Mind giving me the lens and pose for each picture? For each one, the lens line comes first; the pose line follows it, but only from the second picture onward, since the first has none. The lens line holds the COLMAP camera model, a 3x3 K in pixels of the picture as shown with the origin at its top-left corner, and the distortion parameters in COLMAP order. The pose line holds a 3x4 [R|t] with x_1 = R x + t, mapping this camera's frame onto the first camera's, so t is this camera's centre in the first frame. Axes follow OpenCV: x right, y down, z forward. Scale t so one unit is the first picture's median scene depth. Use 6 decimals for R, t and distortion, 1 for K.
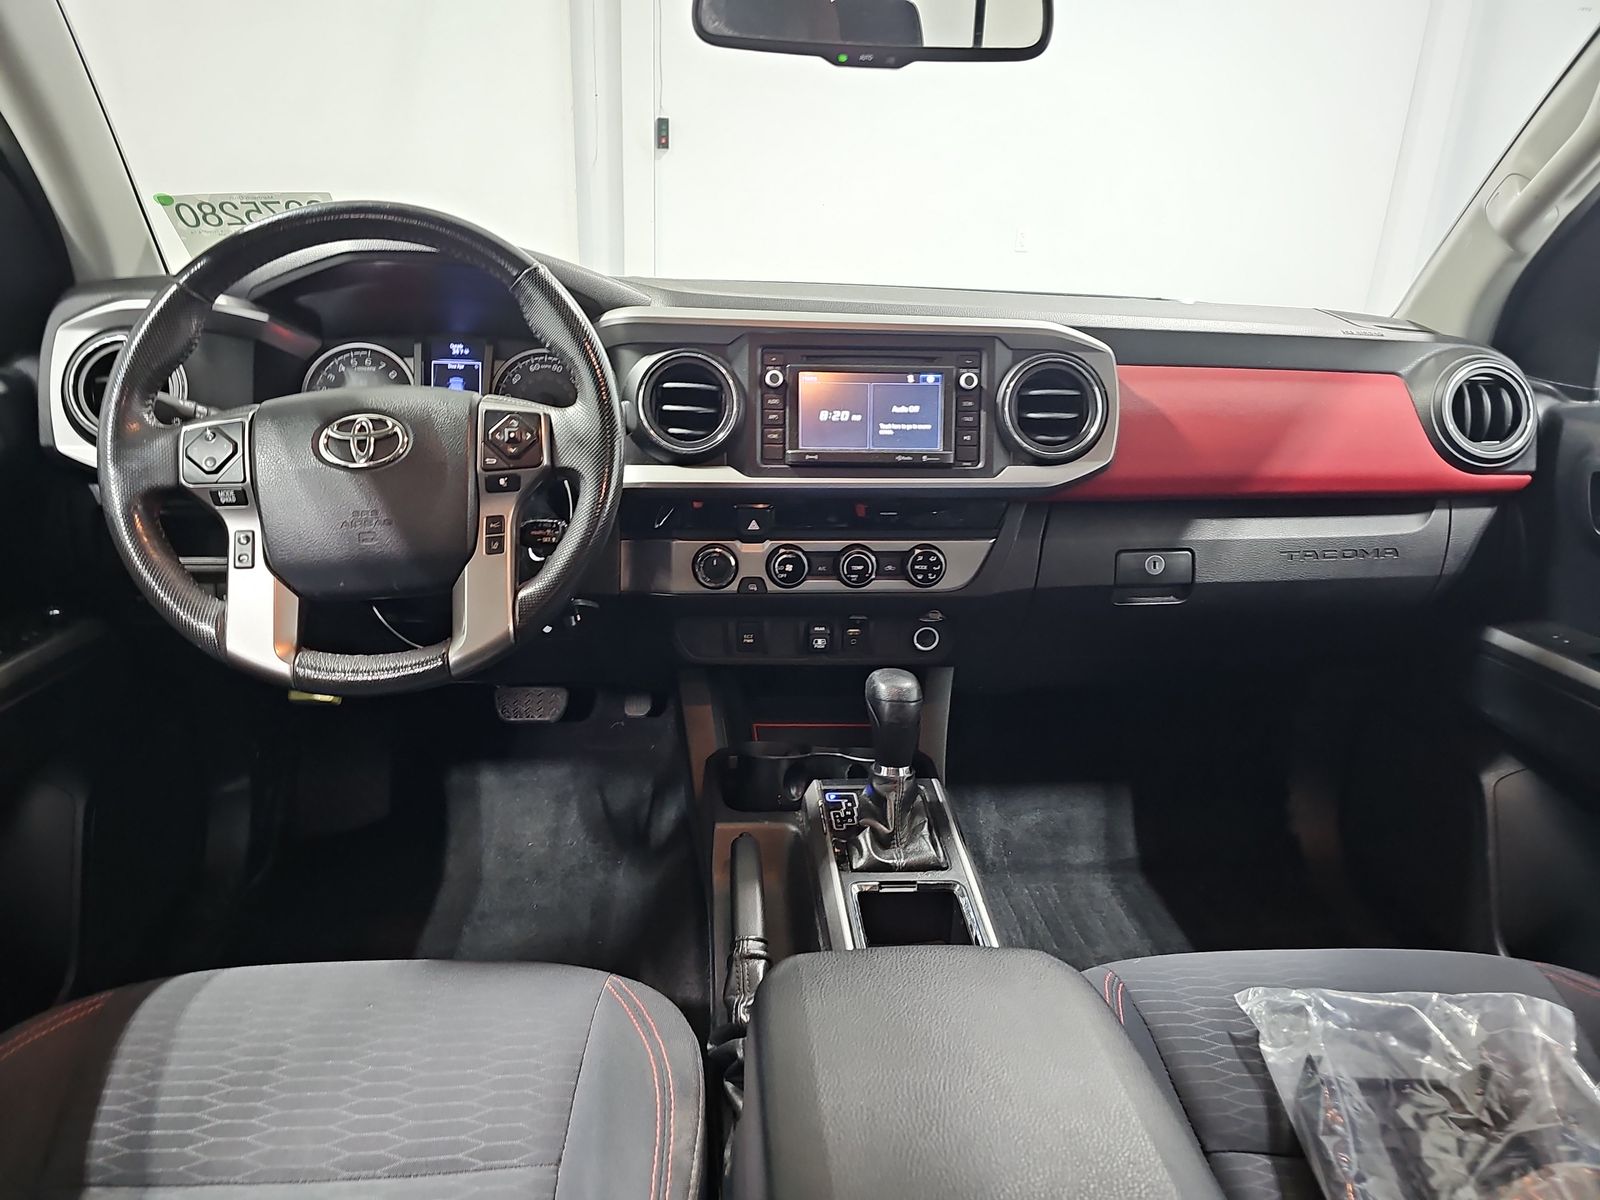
lens RADIAL K [[1062.0, 0, 807.8], [0, 1062.0, 600.3], [0, 0, 1]] dist [0.033336, -0.037504]
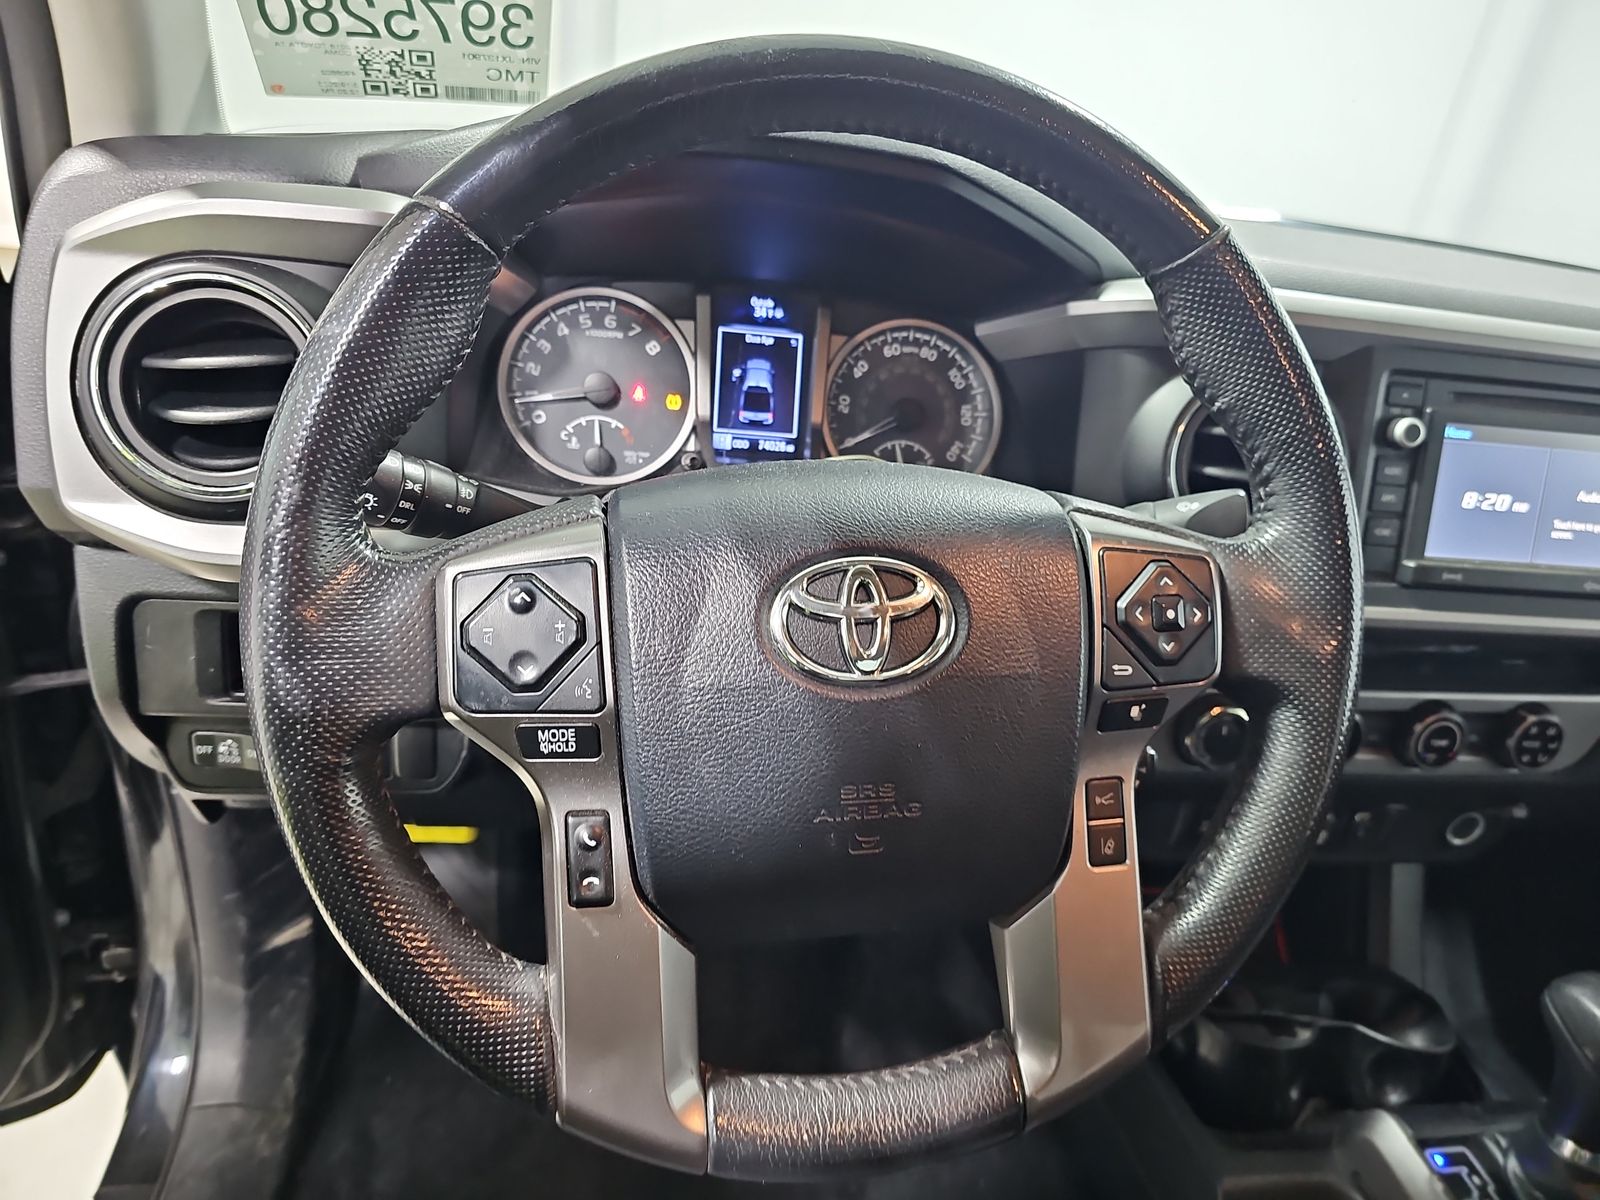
lens RADIAL K [[1062.0, 0, 793.2], [0, 1062.0, 600.2], [0, 0, 1]] dist [0.033336, -0.037504]
pose [[0.994538, 0.054894, 0.088769, -0.388374], [-0.065801, 0.989970, 0.125022, -0.168163], [-0.081015, -0.130180, 0.988175, 0.458760]]
